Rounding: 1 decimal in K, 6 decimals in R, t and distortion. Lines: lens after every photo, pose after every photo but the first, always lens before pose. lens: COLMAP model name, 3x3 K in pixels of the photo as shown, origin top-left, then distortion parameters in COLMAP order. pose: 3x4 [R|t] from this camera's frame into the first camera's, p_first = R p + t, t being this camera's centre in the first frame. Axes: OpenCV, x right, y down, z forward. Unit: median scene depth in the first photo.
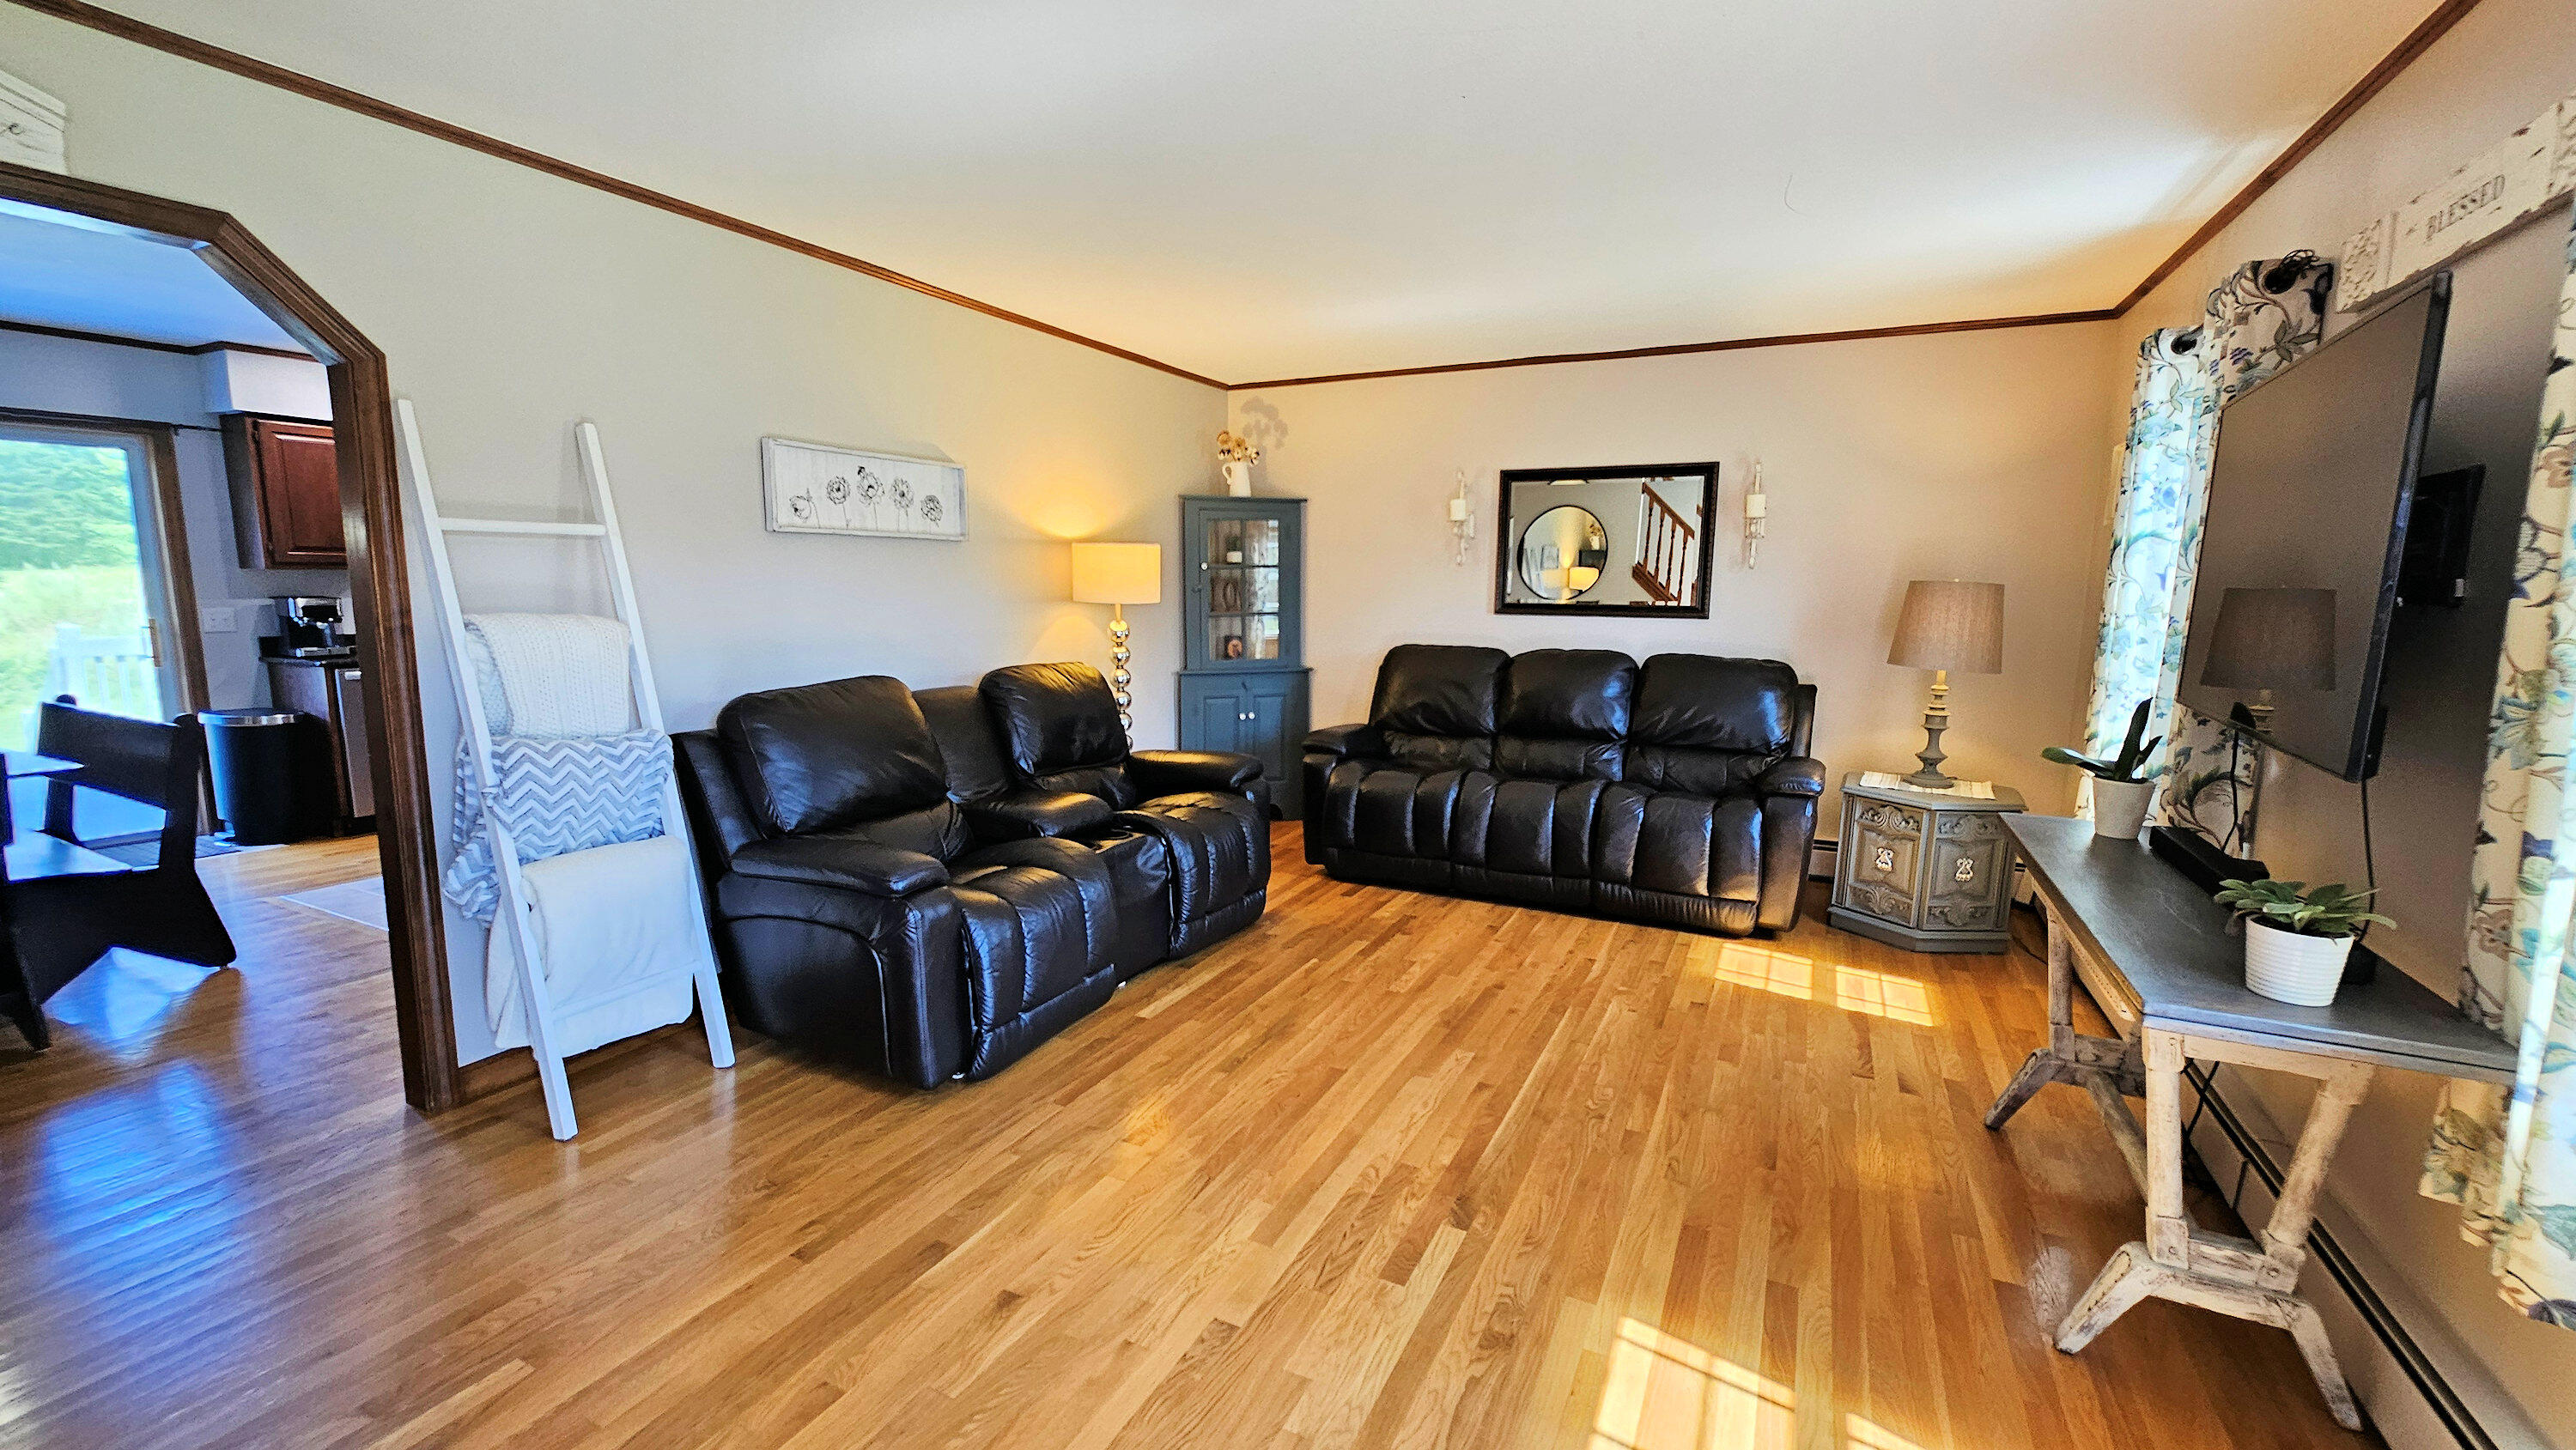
lens RADIAL K [[1056.8, 0, 1295.5], [0, 1056.8, 723.0], [0, 0, 1]] dist [0.000348, 0.000138]
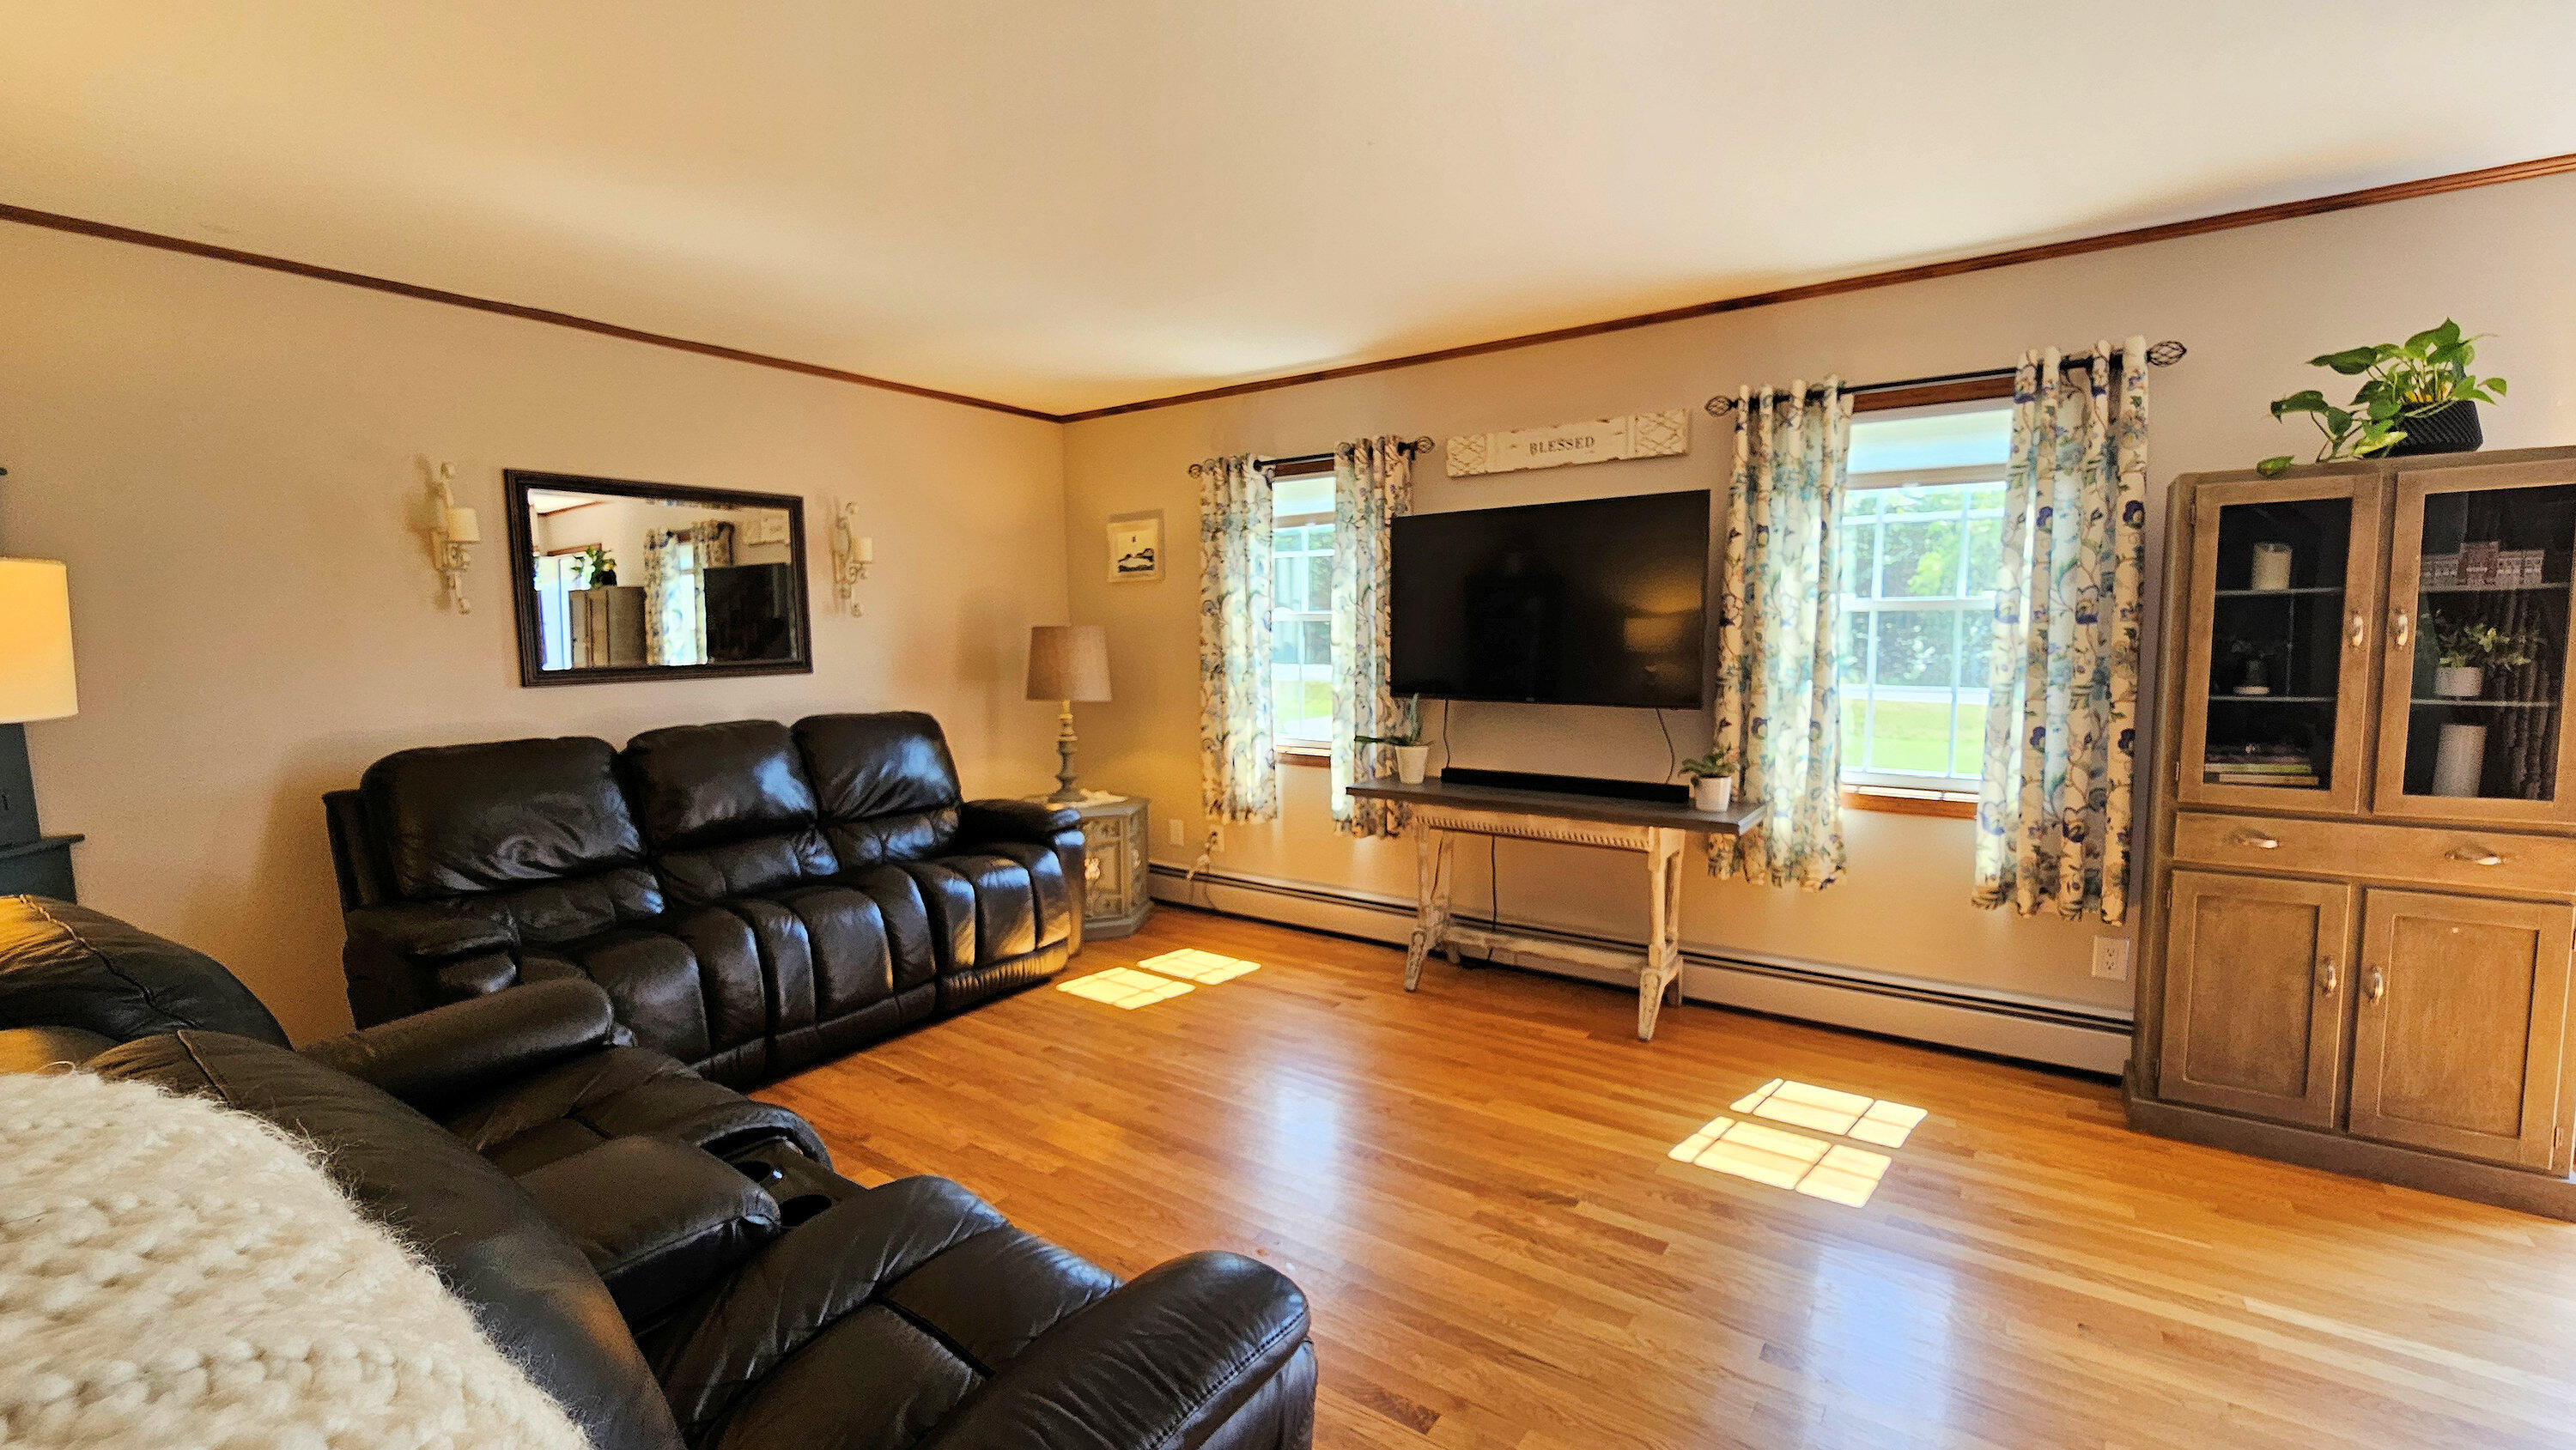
lens RADIAL K [[1056.8, 0, 1295.5], [0, 1056.8, 723.0], [0, 0, 1]] dist [0.000348, 0.000138]
pose [[0.141277, -0.101703, 0.984732, -0.578753], [0.145585, 0.986029, 0.080950, -0.096128], [-0.979207, 0.131925, 0.154109, 0.651832]]
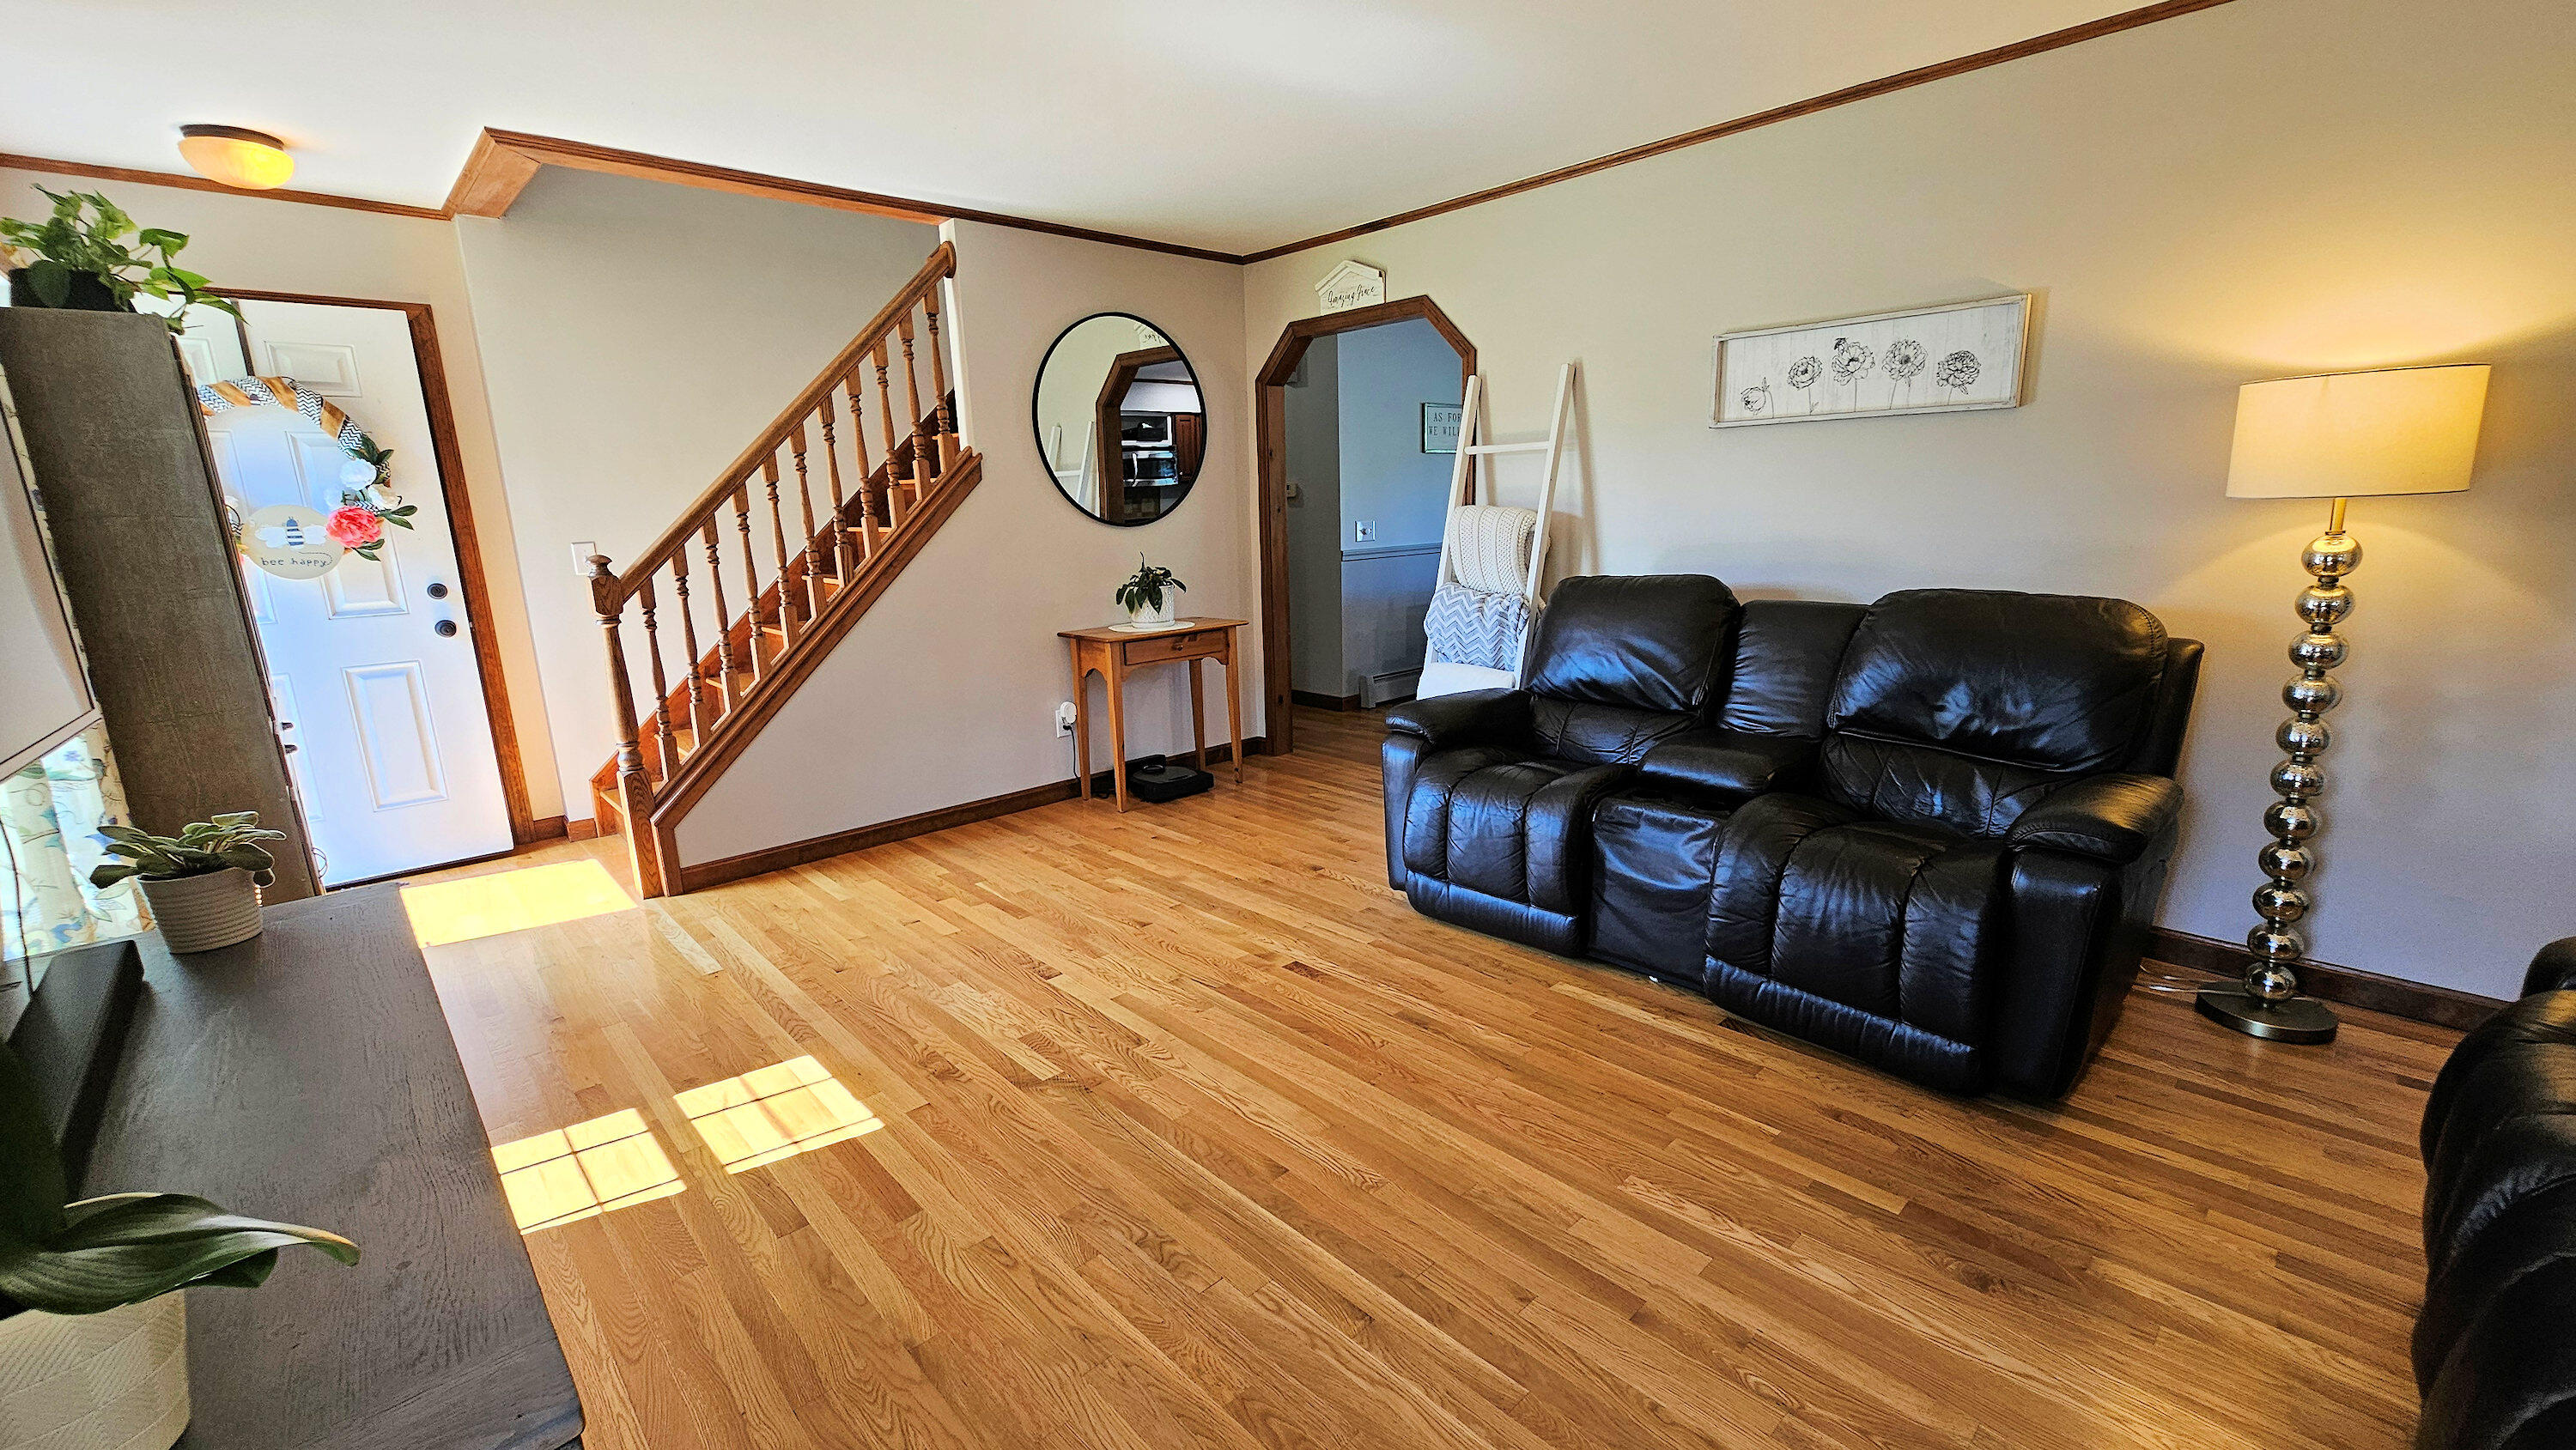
lens RADIAL K [[1068.5, 0, 1288.0], [0, 1068.5, 725.0], [0, 0, 1]] dist [0.001436, 0.000047]
pose [[-0.352846, 0.199498, -0.914167, 0.629330], [-0.099890, 0.963391, 0.248795, -0.113254], [0.930334, 0.179103, -0.320000, 0.941429]]
